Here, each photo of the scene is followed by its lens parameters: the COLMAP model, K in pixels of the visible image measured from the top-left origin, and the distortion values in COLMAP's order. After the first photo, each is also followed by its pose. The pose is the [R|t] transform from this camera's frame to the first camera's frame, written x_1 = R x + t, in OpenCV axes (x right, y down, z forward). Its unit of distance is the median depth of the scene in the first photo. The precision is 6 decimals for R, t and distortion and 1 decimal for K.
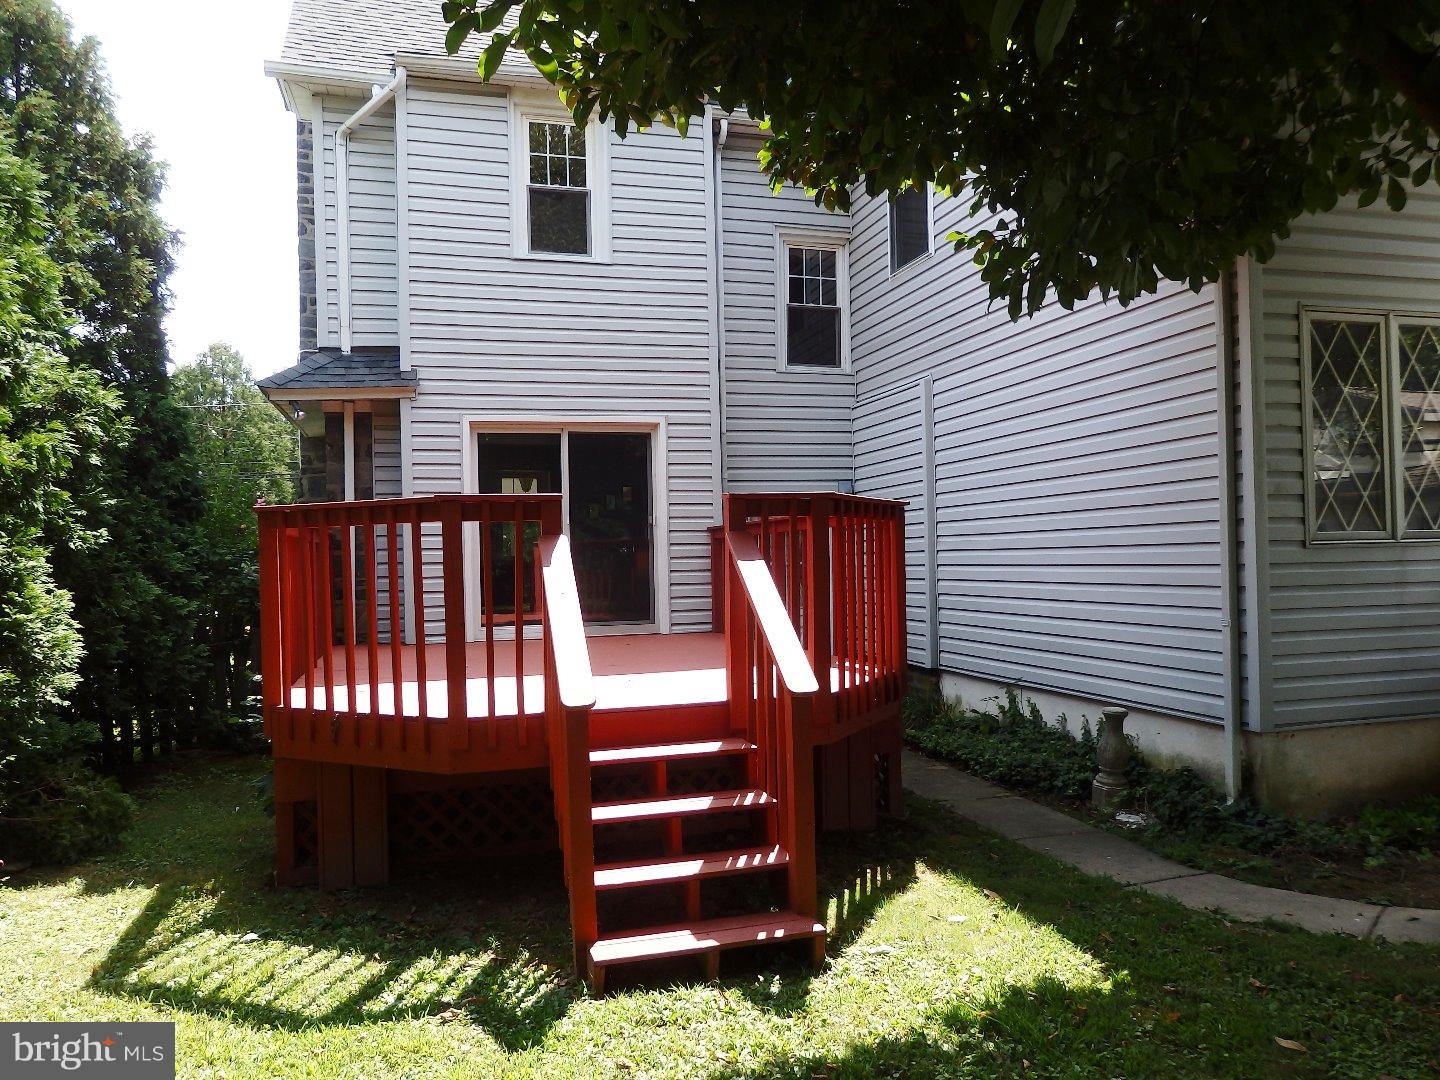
lens RADIAL K [[1075.7, 0, 720.6], [0, 1075.7, 546.3], [0, 0, 1]] dist [0.006814, 0.005763]
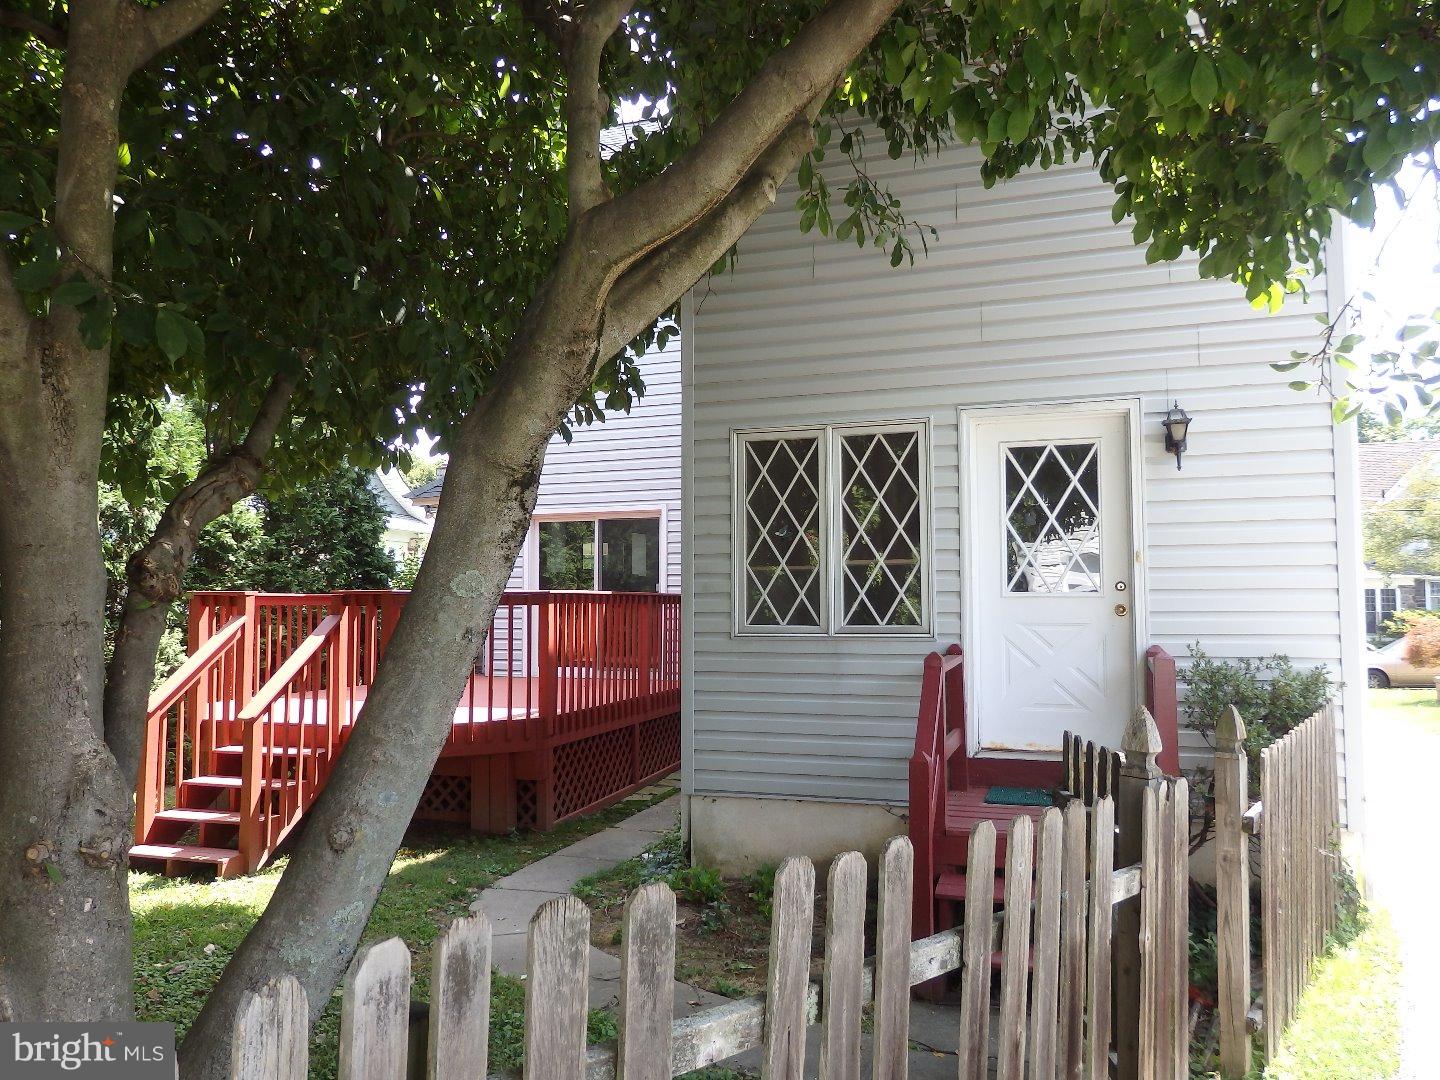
lens RADIAL K [[1075.7, 0, 721.0], [0, 1075.7, 542.5], [0, 0, 1]] dist [0.006814, 0.005763]
pose [[0.818666, -0.012783, -0.574127, 1.163385], [-0.004508, 0.999578, -0.028684, -0.067287], [0.574252, 0.026071, 0.818264, 0.047342]]
